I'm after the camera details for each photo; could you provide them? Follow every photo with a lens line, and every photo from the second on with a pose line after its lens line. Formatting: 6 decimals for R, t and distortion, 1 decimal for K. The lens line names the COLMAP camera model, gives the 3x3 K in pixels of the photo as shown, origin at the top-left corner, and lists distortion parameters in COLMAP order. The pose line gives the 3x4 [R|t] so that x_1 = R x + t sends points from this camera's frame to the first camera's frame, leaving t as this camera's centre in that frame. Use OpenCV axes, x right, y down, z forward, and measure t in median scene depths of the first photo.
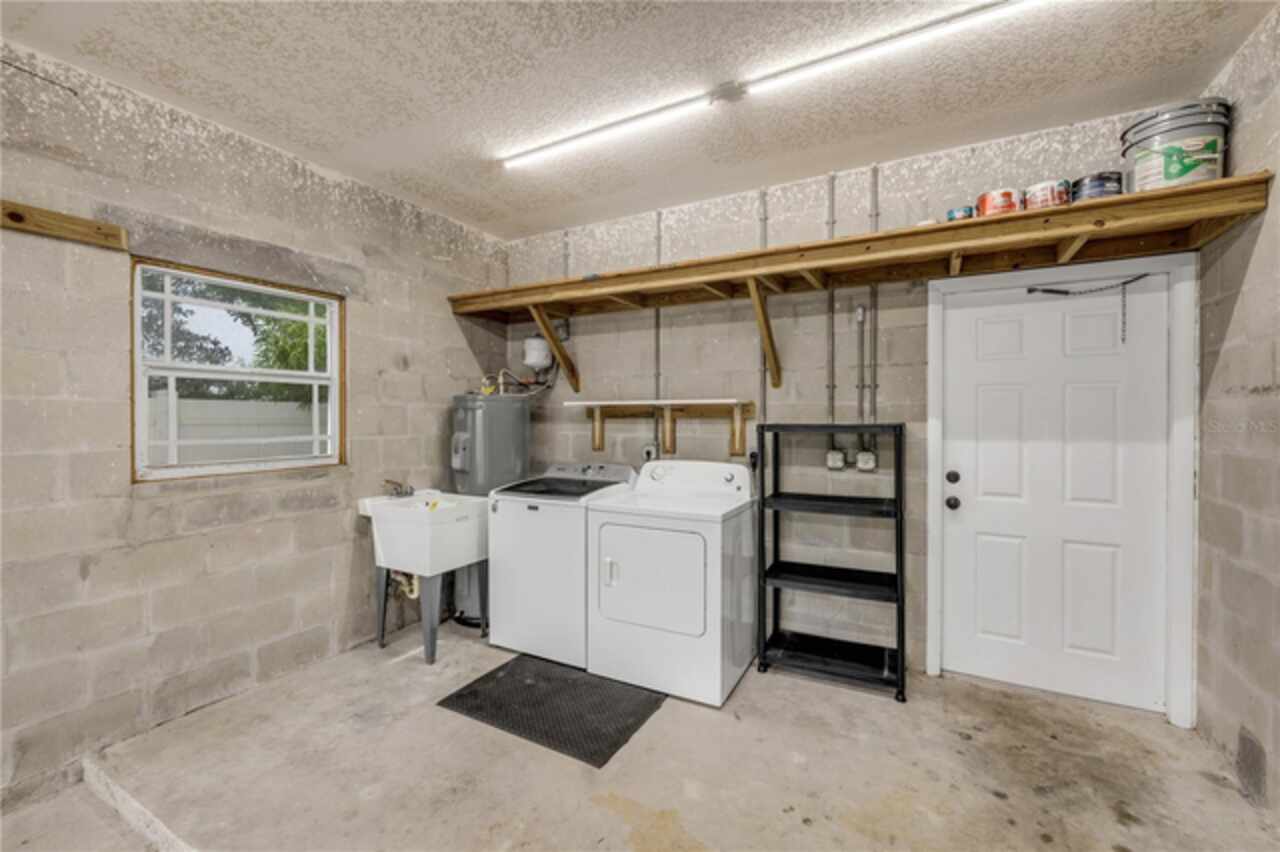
lens RADIAL K [[502.9, 0, 671.4], [0, 502.9, 420.5], [0, 0, 1]] dist [-0.000513, 0.000009]
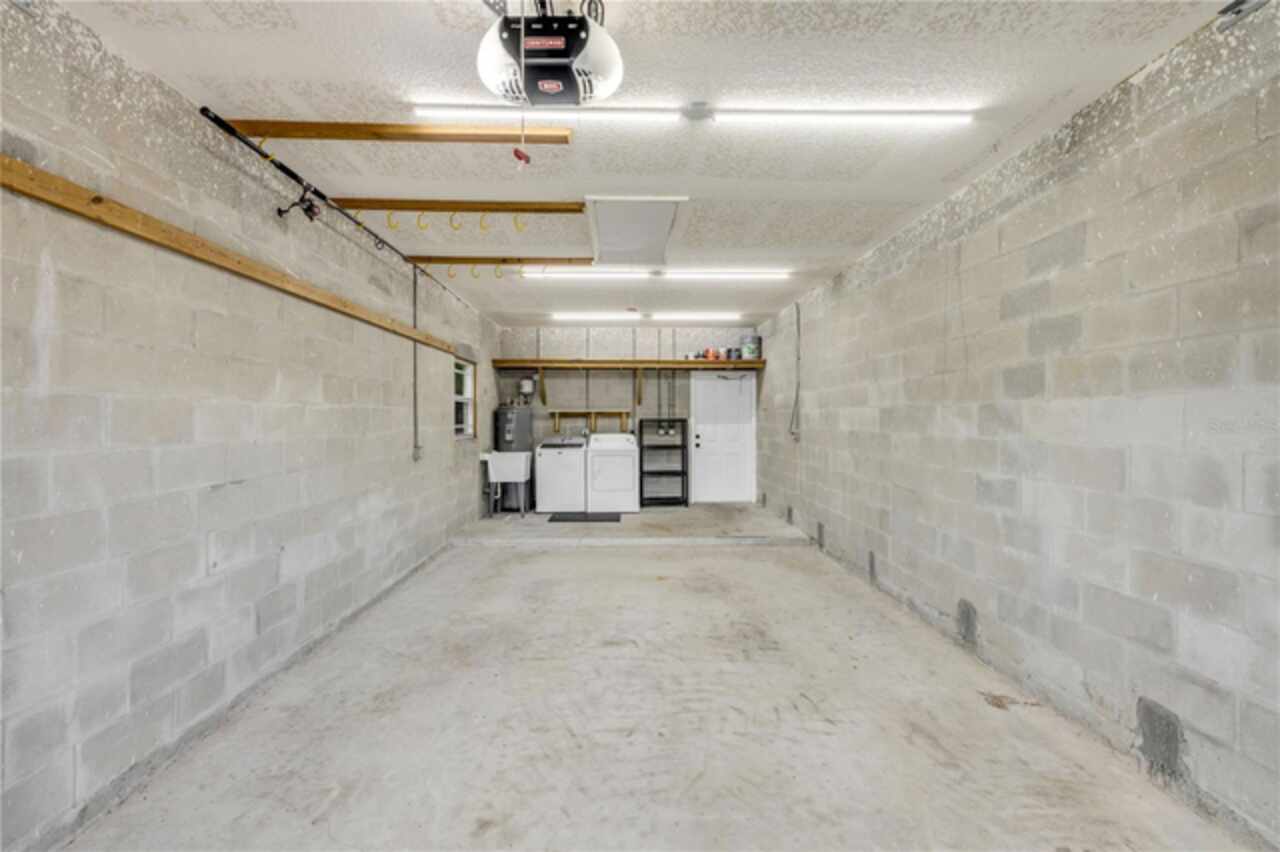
lens RADIAL K [[543.3, 0, 639.1], [0, 543.3, 418.6], [0, 0, 1]] dist [-0.000466, 0.000146]
pose [[0.868593, -0.003263, 0.495515, -1.254260], [0.007524, 0.999950, -0.006604, 0.023214], [-0.495469, 0.009464, 0.868574, -1.524784]]
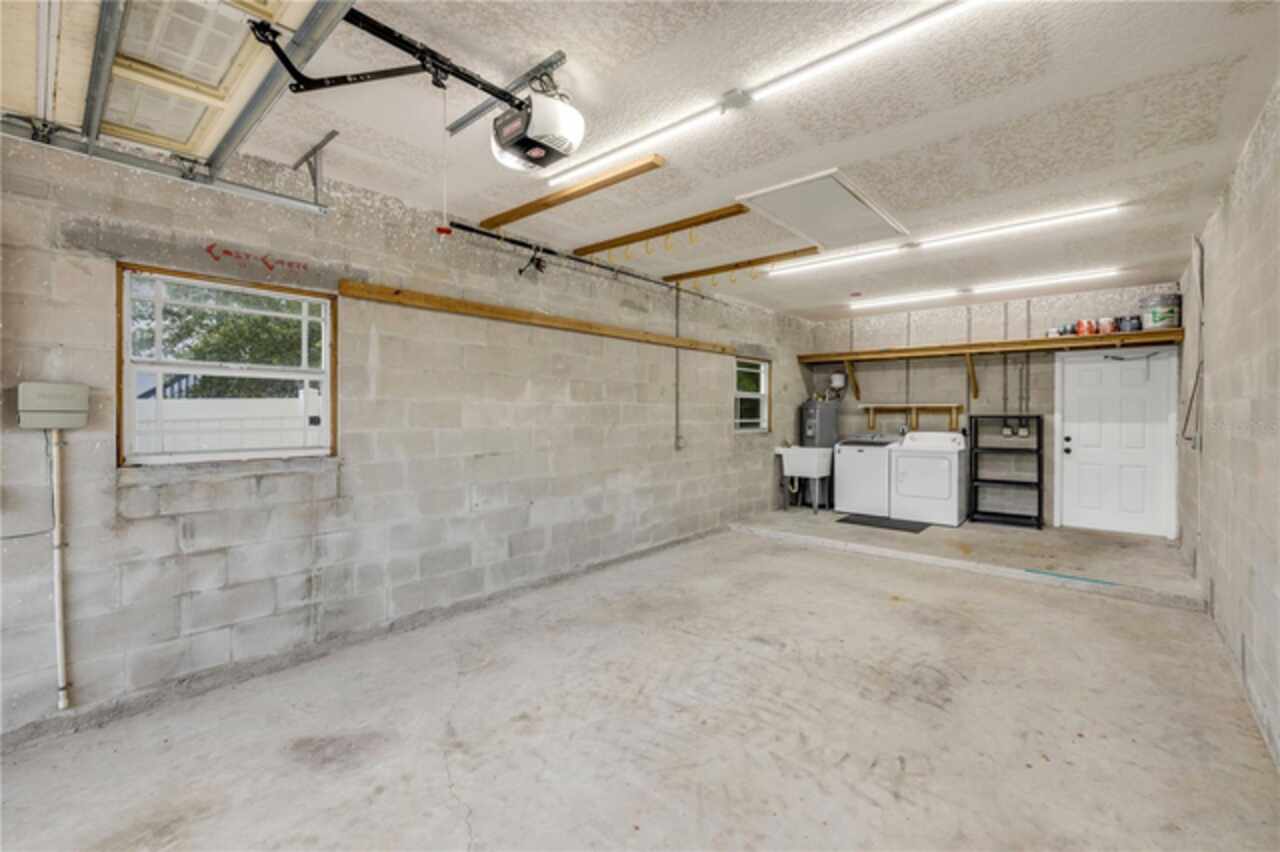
lens RADIAL K [[543.3, 0, 639.1], [0, 543.3, 418.6], [0, 0, 1]] dist [-0.000466, 0.000146]
pose [[0.973100, 0.003882, -0.230352, -0.690967], [-0.003641, 0.999992, 0.001472, 0.022871], [0.230356, -0.000594, 0.973106, -1.675658]]
